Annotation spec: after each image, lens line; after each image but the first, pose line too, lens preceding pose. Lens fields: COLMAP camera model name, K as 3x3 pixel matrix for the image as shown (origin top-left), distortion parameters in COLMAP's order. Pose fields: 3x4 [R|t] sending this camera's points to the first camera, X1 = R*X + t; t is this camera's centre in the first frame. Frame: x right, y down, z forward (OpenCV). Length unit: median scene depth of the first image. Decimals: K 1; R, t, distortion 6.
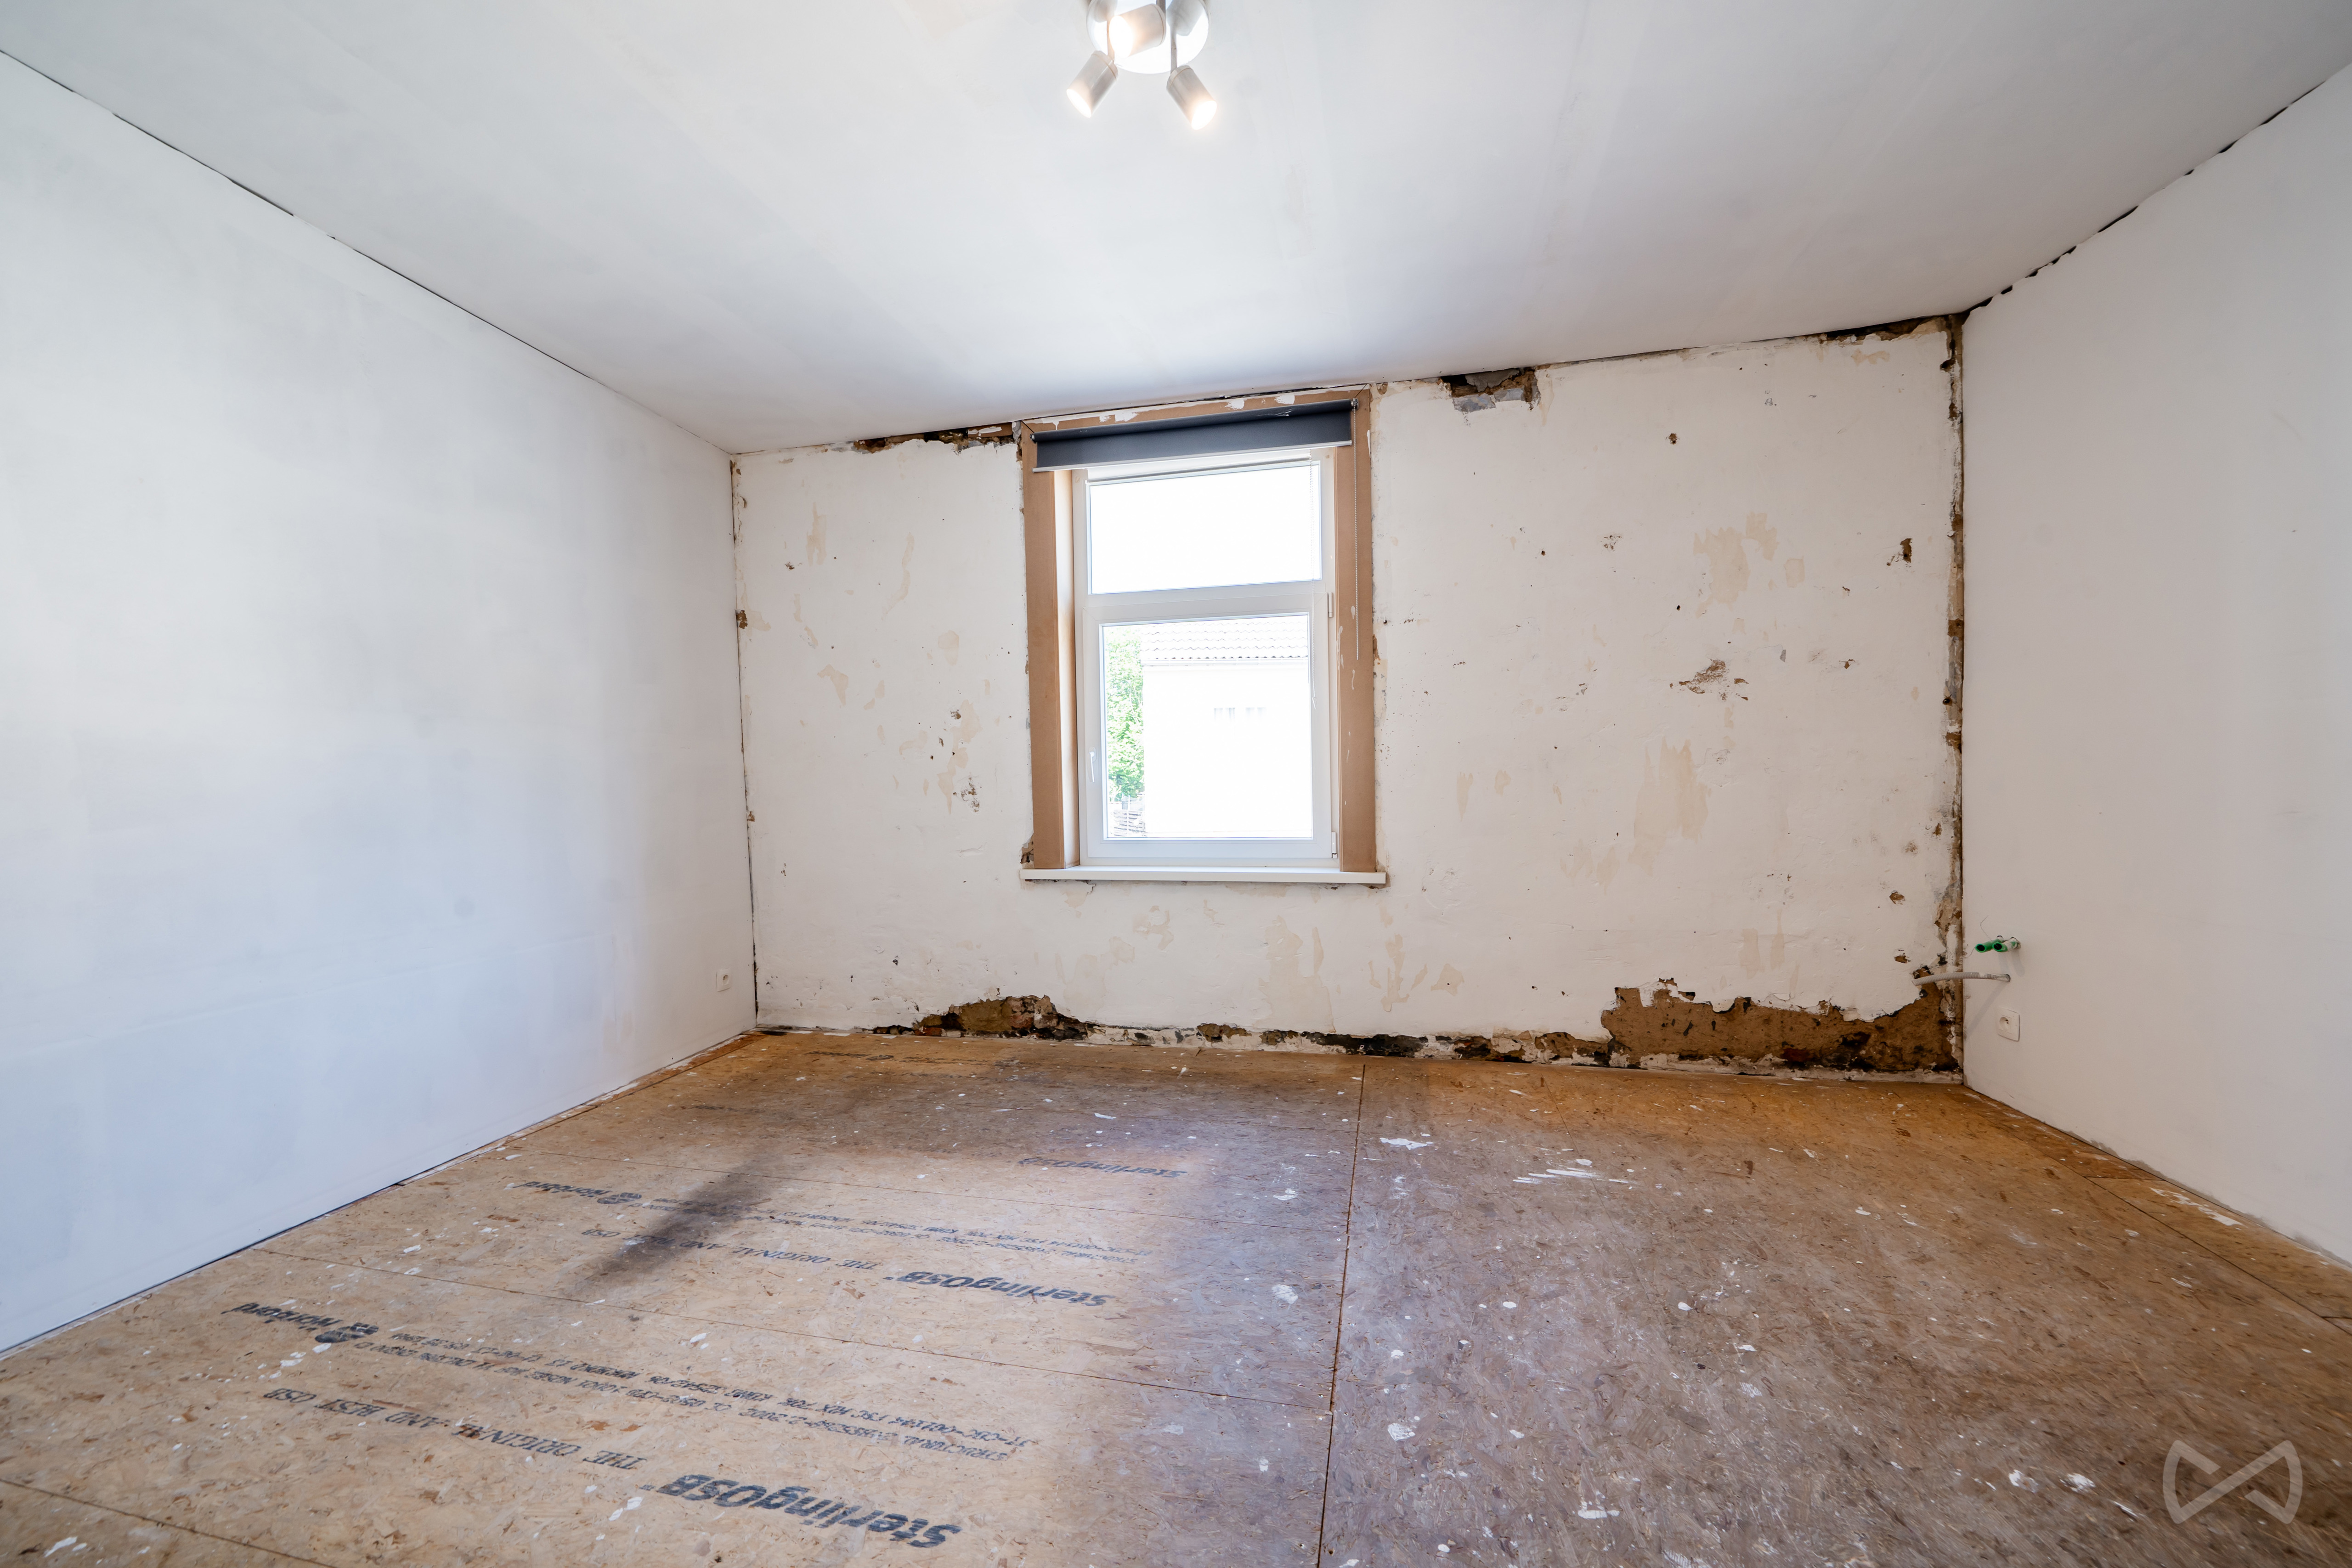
lens RADIAL K [[862.1, 0, 1185.7], [0, 862.1, 789.5], [0, 0, 1]] dist [-0.001483, -0.000149]
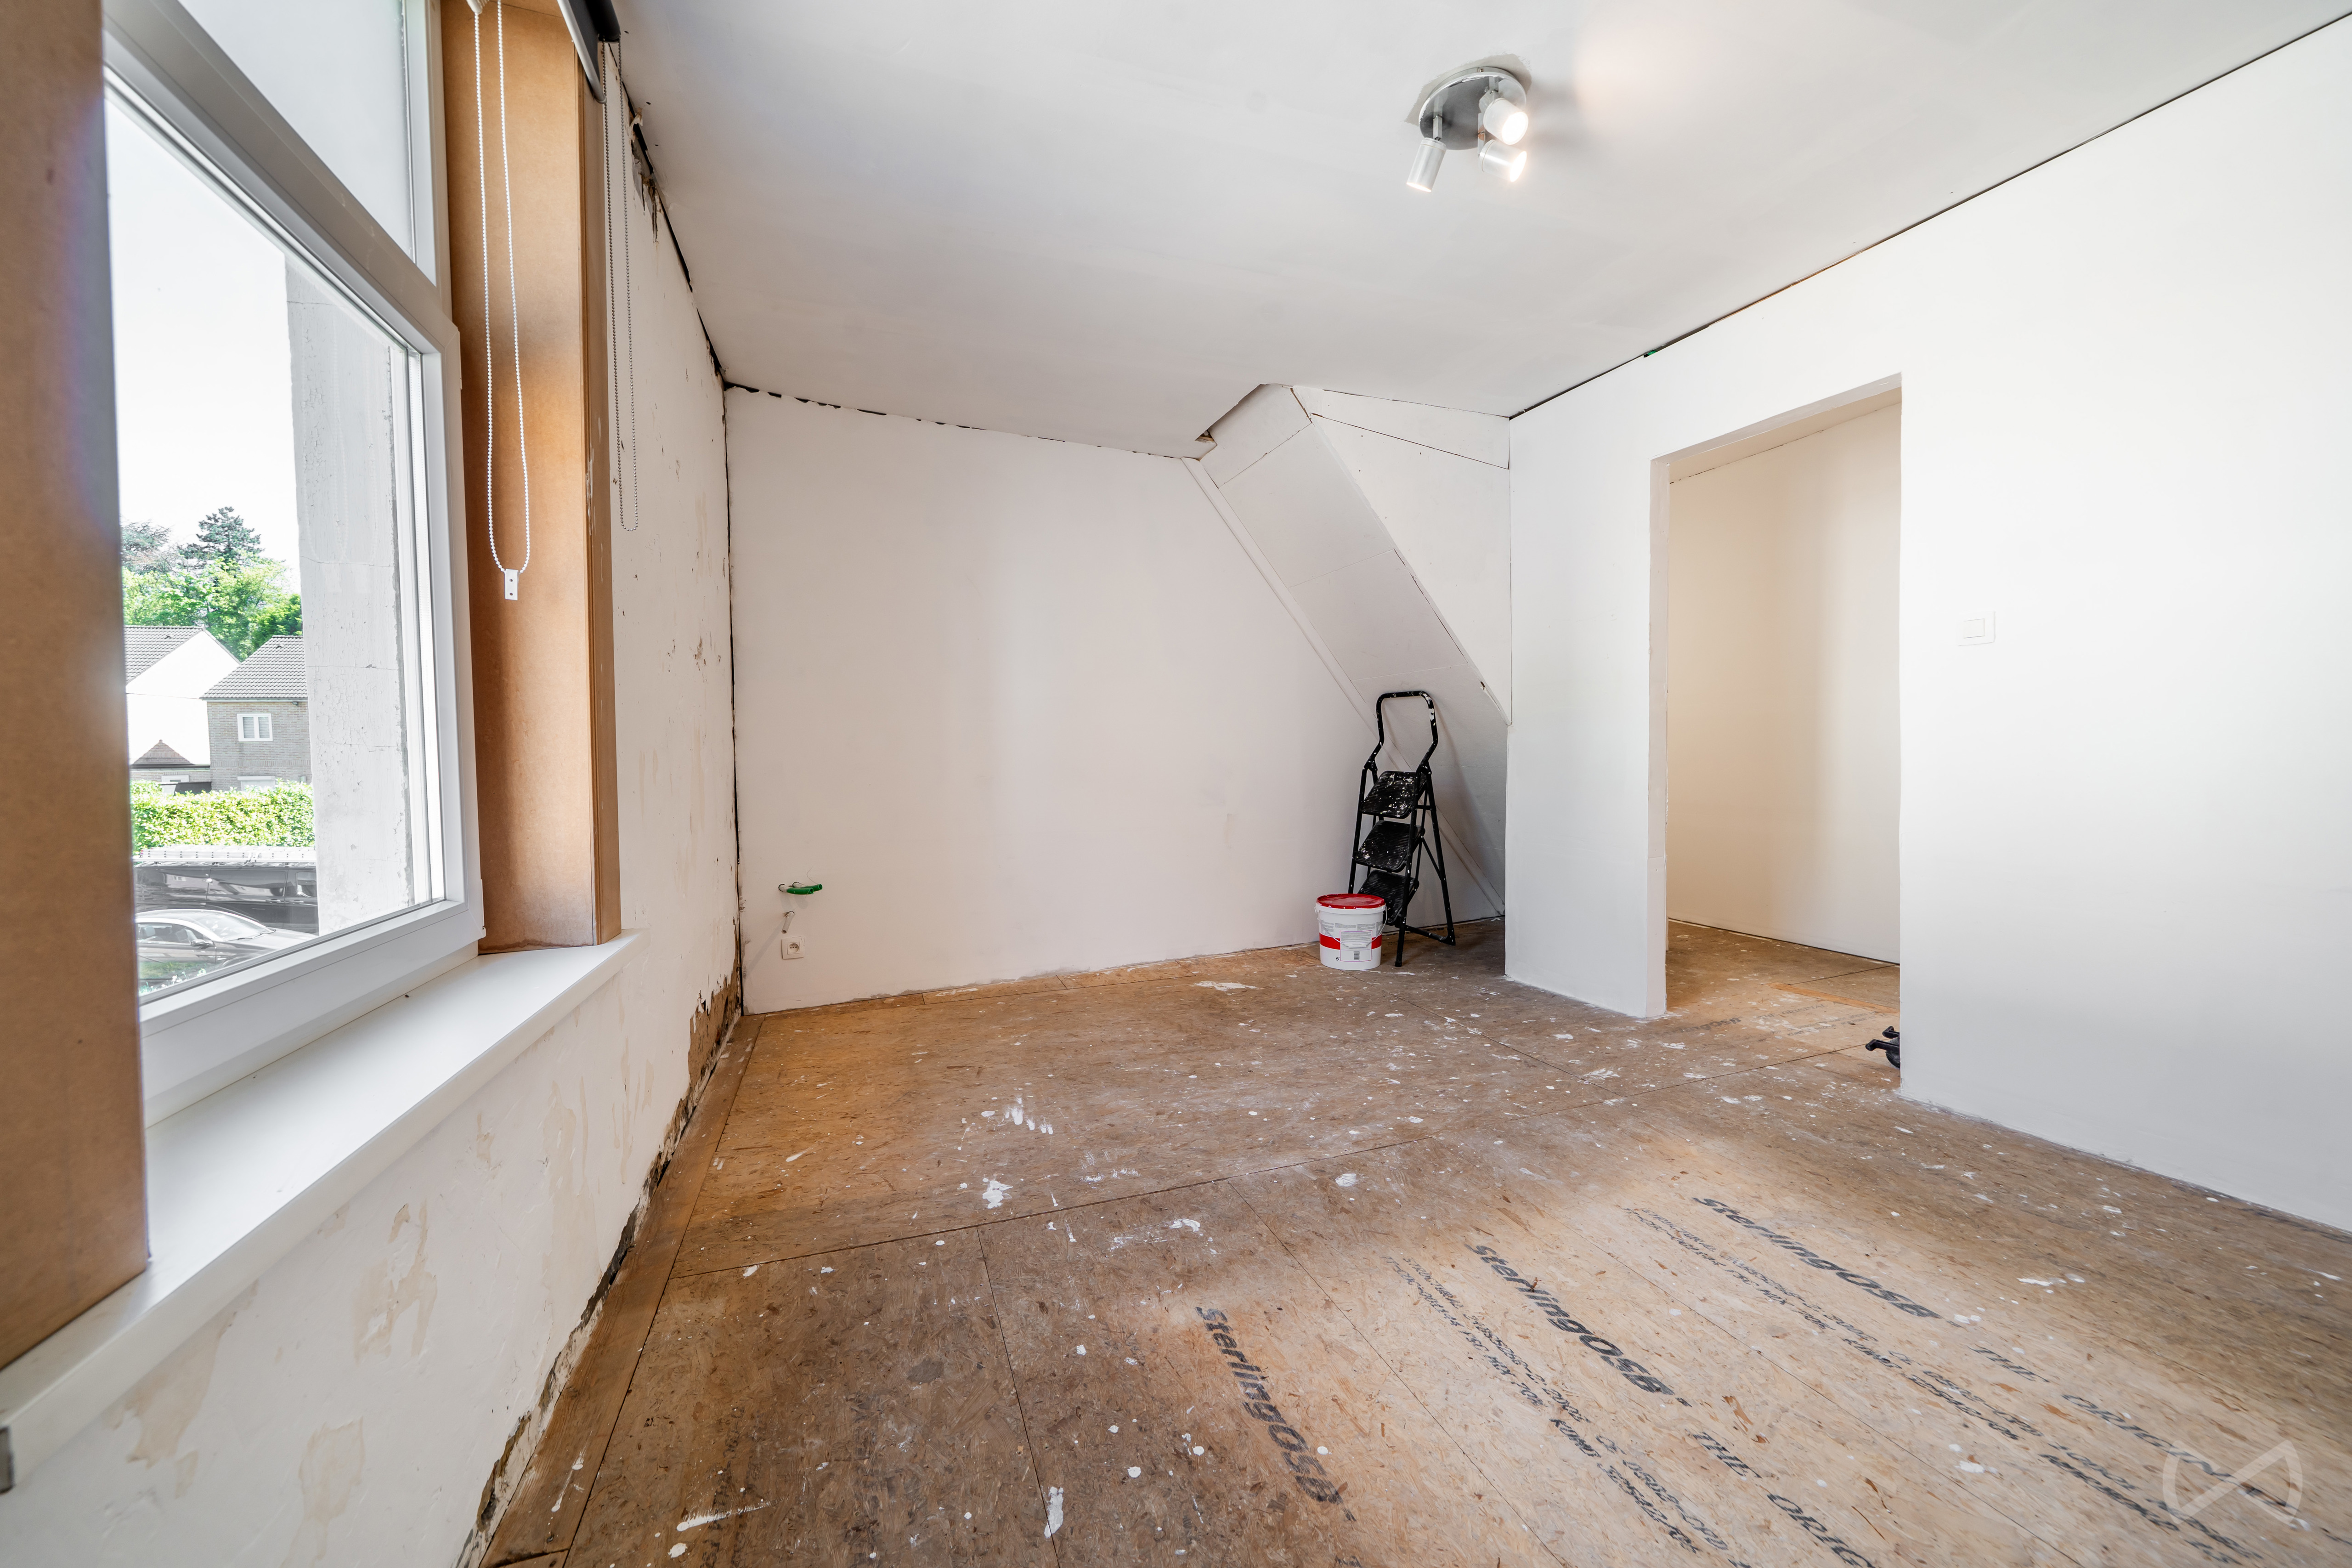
lens RADIAL K [[862.2, 0, 1185.7], [0, 862.2, 789.5], [0, 0, 1]] dist [-0.001483, -0.000149]
pose [[-0.525720, -0.011650, 0.850578, -0.693114], [0.037068, 0.998643, 0.036589, 0.000201], [-0.849850, 0.050765, -0.524574, 1.609915]]
